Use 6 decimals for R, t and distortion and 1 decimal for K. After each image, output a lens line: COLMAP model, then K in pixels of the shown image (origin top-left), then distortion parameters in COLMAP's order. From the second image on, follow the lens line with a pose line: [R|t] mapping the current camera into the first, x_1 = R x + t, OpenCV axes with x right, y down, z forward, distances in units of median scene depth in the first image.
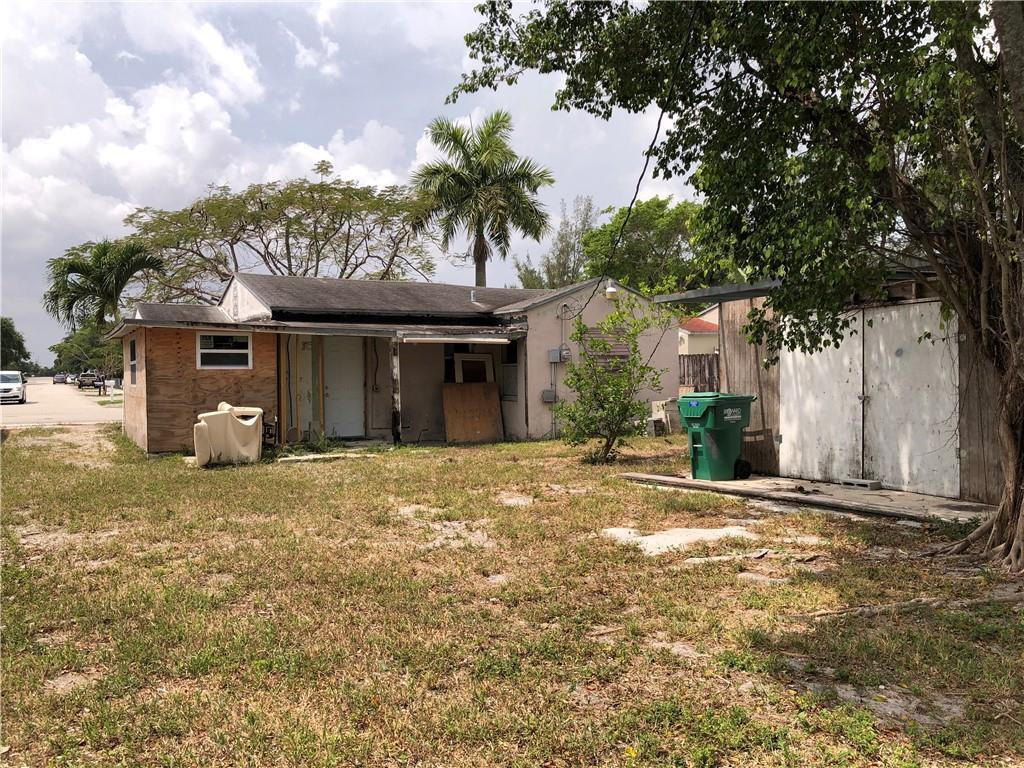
lens RADIAL K [[843.3, 0, 514.4], [0, 843.3, 380.9], [0, 0, 1]] dist [0.040875, -0.044816]
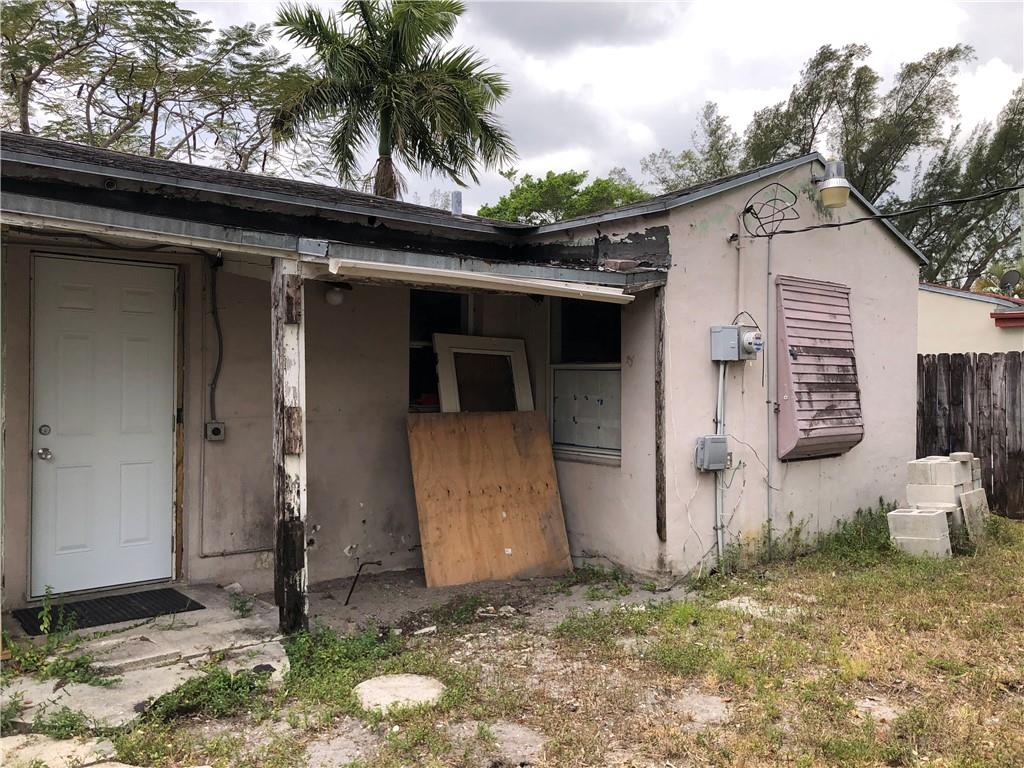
lens RADIAL K [[844.2, 0, 517.0], [0, 844.2, 382.4], [0, 0, 1]] dist [0.028678, -0.022192]
pose [[0.980938, 0.016323, 0.193633, -0.114444], [-0.014371, 0.999831, -0.011482, -0.007598], [-0.193788, 0.008480, 0.981007, 0.663550]]
